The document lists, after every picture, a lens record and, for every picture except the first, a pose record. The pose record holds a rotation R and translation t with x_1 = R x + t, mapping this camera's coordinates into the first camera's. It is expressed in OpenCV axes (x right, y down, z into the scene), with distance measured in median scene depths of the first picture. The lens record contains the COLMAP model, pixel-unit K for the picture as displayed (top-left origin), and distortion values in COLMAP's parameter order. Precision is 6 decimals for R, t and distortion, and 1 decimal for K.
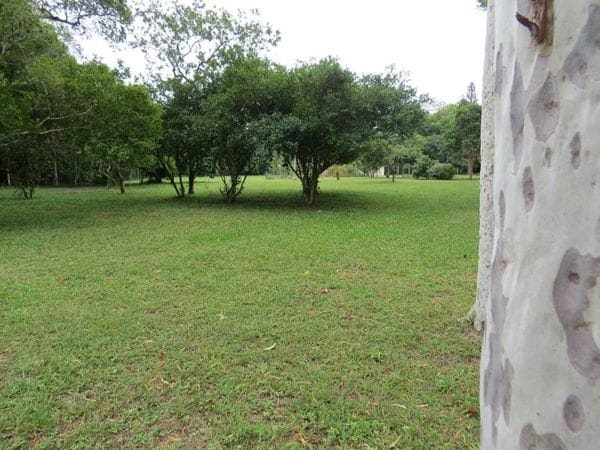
lens RADIAL K [[419.8, 0, 300.0], [0, 419.8, 225.0], [0, 0, 1]] dist [-0.008656, -0.005658]
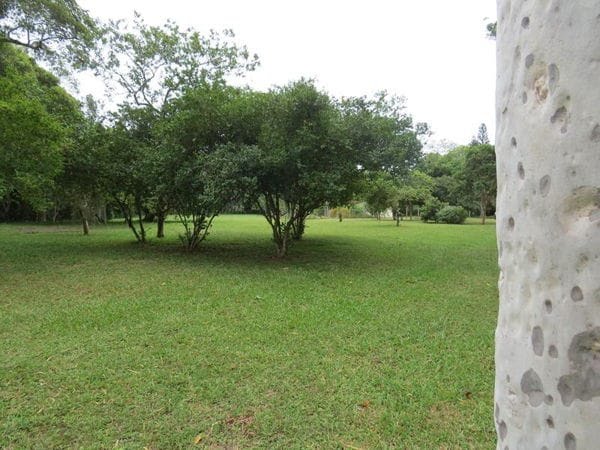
lens RADIAL K [[419.8, 0, 300.0], [0, 419.8, 225.0], [0, 0, 1]] dist [-0.008656, -0.005658]
pose [[0.999393, 0.019388, -0.028931, 0.065320], [-0.021958, 0.995577, -0.091349, -0.029498], [0.027032, 0.091929, 0.995399, 0.152327]]
